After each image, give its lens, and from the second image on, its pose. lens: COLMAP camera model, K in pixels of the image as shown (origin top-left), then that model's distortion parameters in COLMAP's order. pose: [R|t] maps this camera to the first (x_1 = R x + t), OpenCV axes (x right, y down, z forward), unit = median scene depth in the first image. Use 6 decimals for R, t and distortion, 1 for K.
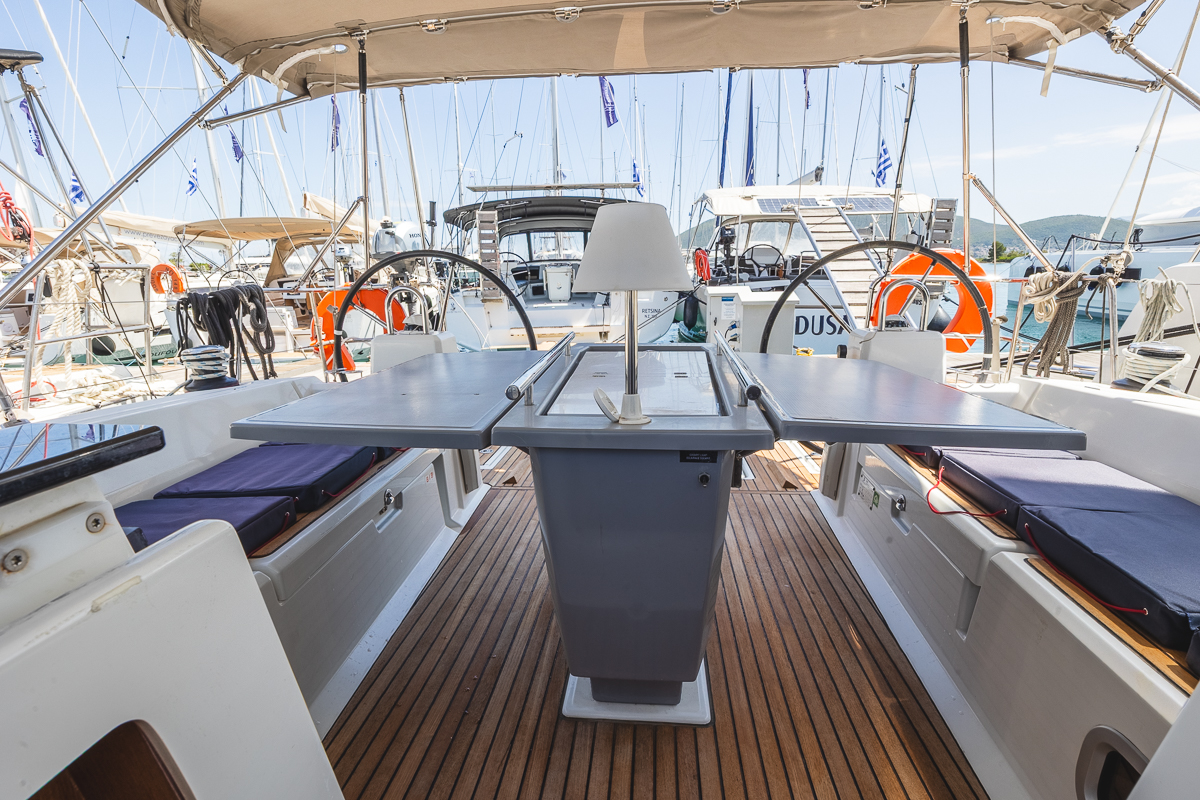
lens RADIAL K [[558.1, 0, 600.0], [0, 558.1, 400.0], [0, 0, 1]] dist [-0.001035, 0.000058]
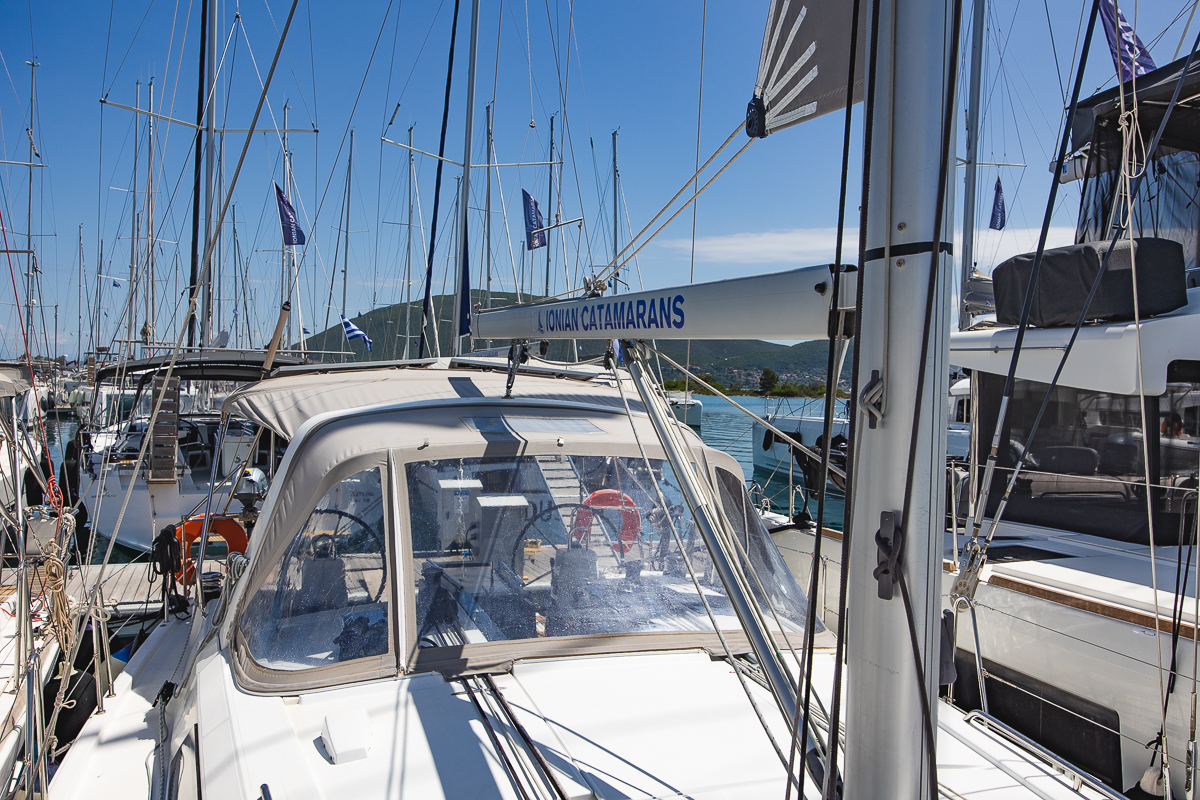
lens RADIAL K [[949.1, 0, 600.0], [0, 949.1, 400.0], [0, 0, 1]] dist [0.000635, 0.000682]
pose [[0.909319, 0.051684, 0.412878, -0.131183], [0.035509, 0.978997, -0.200756, -0.002220], [-0.414582, 0.197213, 0.888385, -0.315921]]
